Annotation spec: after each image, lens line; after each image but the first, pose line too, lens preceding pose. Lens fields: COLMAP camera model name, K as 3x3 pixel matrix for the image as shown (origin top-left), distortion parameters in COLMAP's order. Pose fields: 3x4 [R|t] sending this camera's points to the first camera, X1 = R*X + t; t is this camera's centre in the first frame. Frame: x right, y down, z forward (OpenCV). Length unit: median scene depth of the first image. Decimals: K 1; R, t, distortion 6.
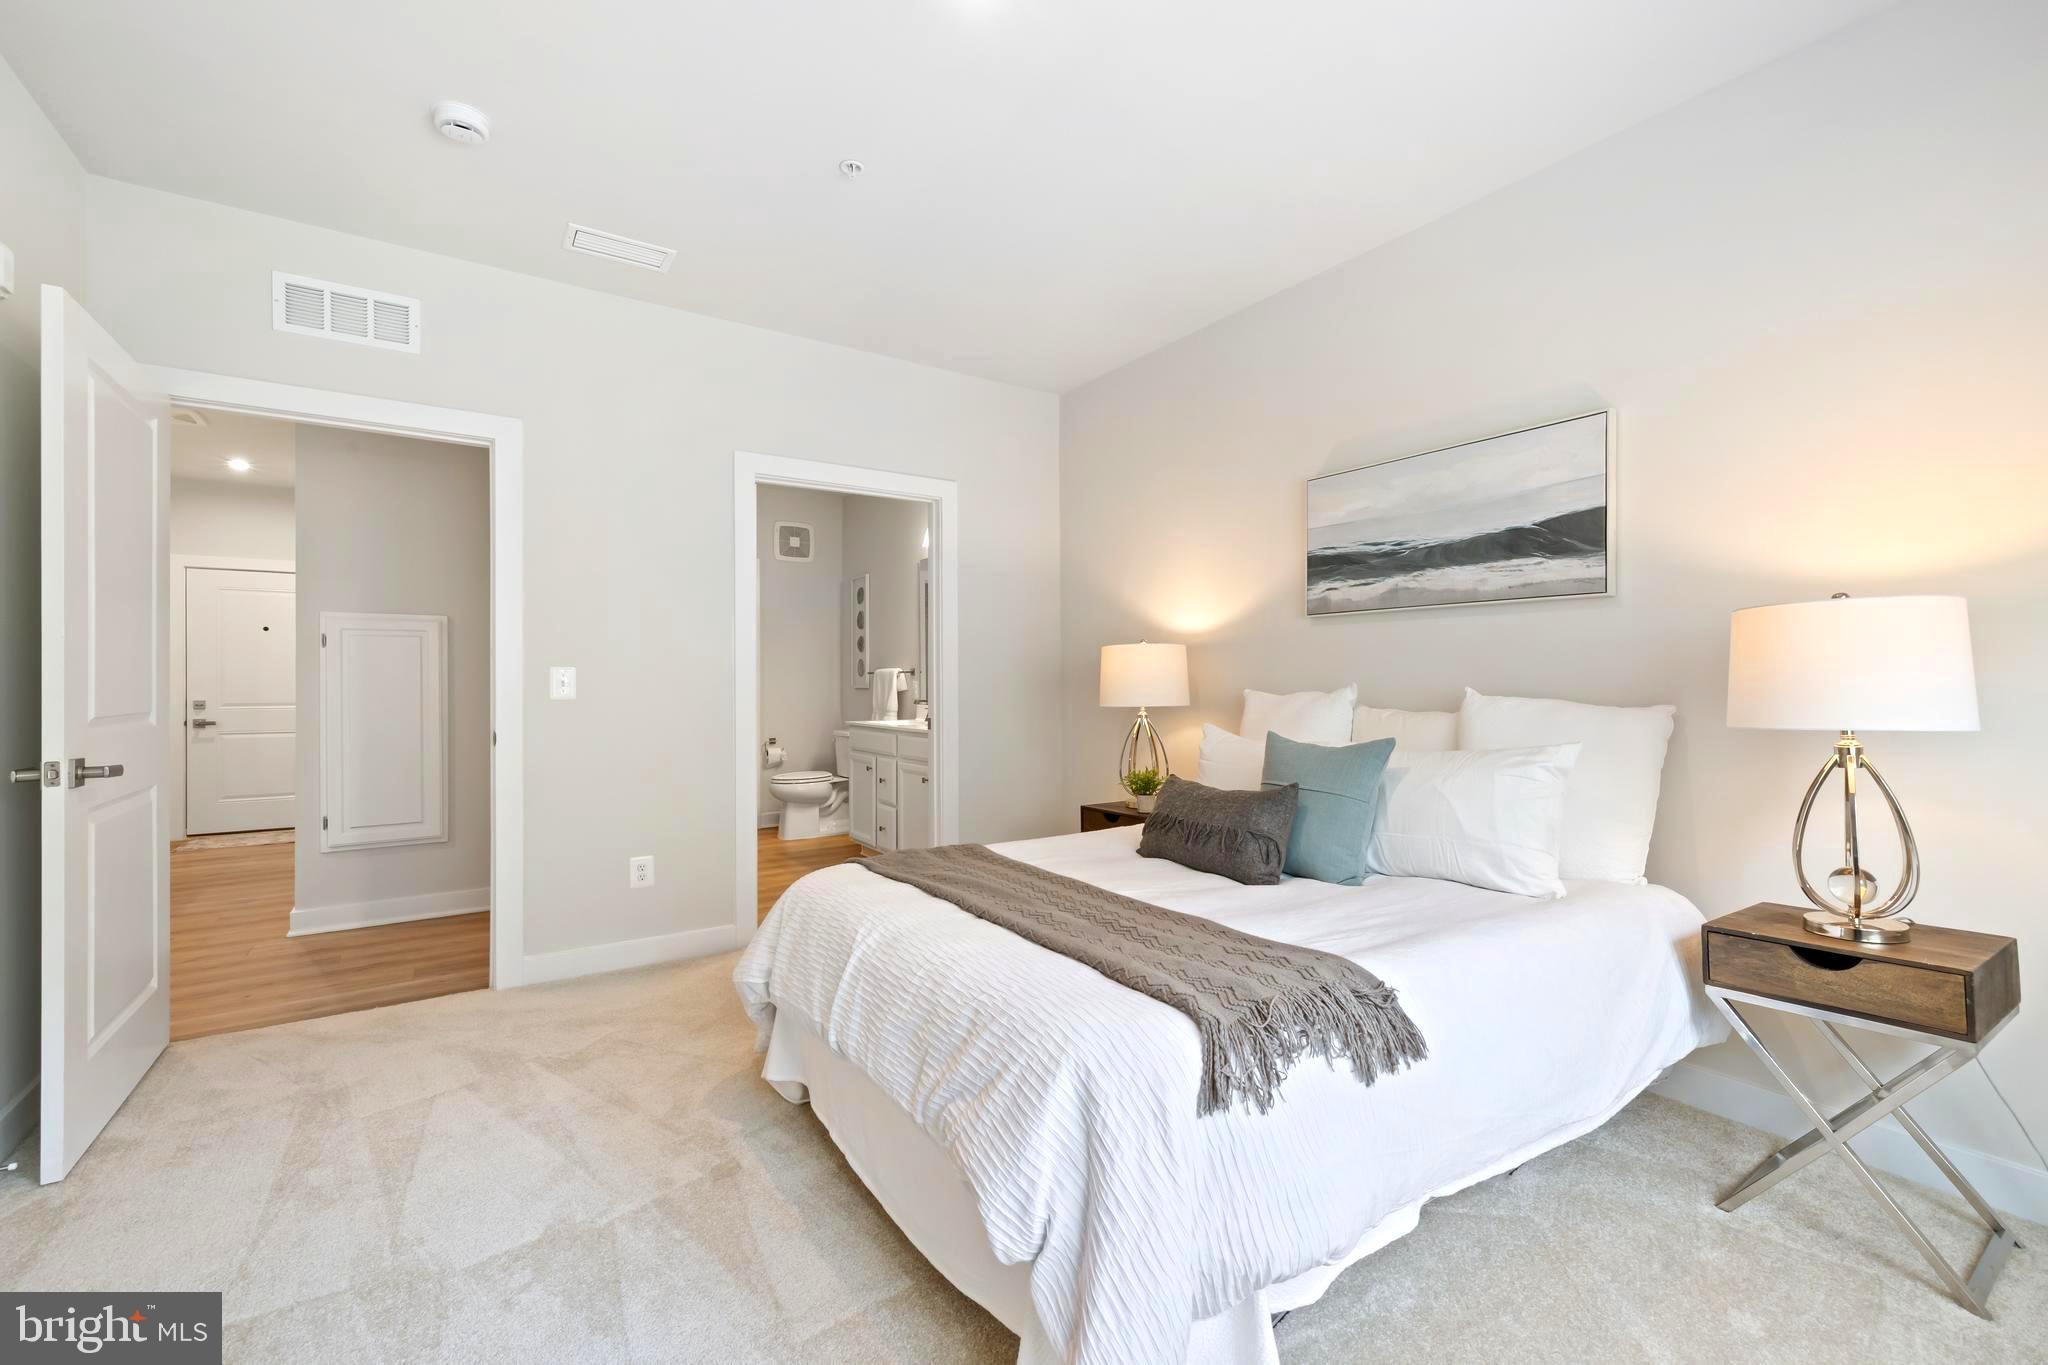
lens RADIAL K [[865.7, 0, 1013.6], [0, 865.7, 676.7], [0, 0, 1]] dist [0.007421, -0.000901]
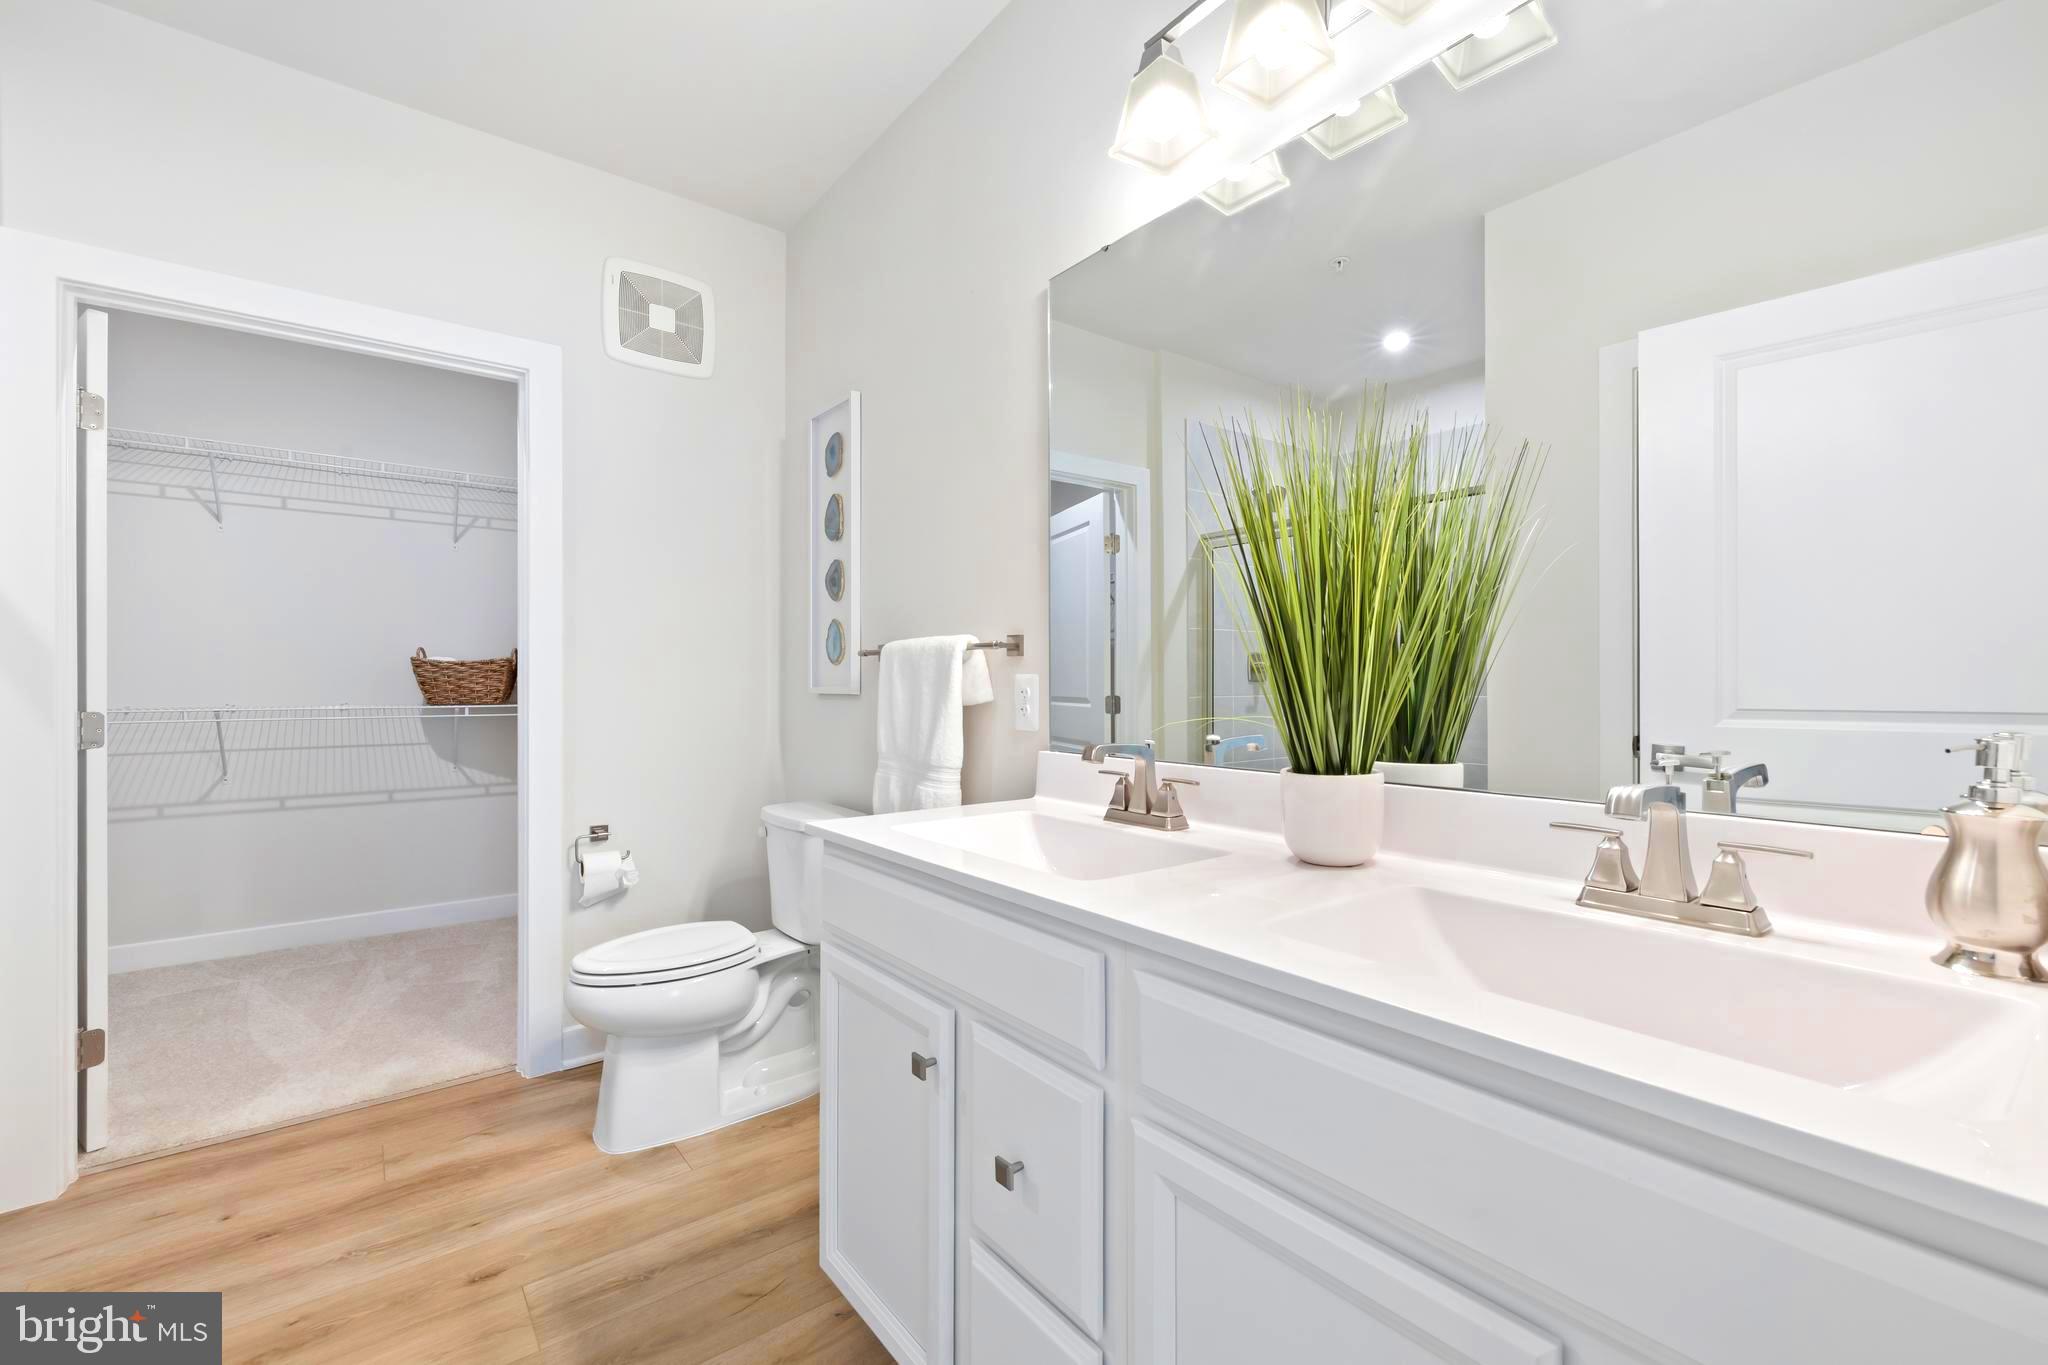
lens RADIAL K [[865.7, 0, 1026.5], [0, 865.7, 681.4], [0, 0, 1]] dist [0.007421, -0.000901]
pose [[0.996441, 0.002776, 0.084246, -0.125299], [-0.002983, 0.999993, 0.002334, 0.006367], [-0.084239, -0.002577, 0.996442, 0.613553]]
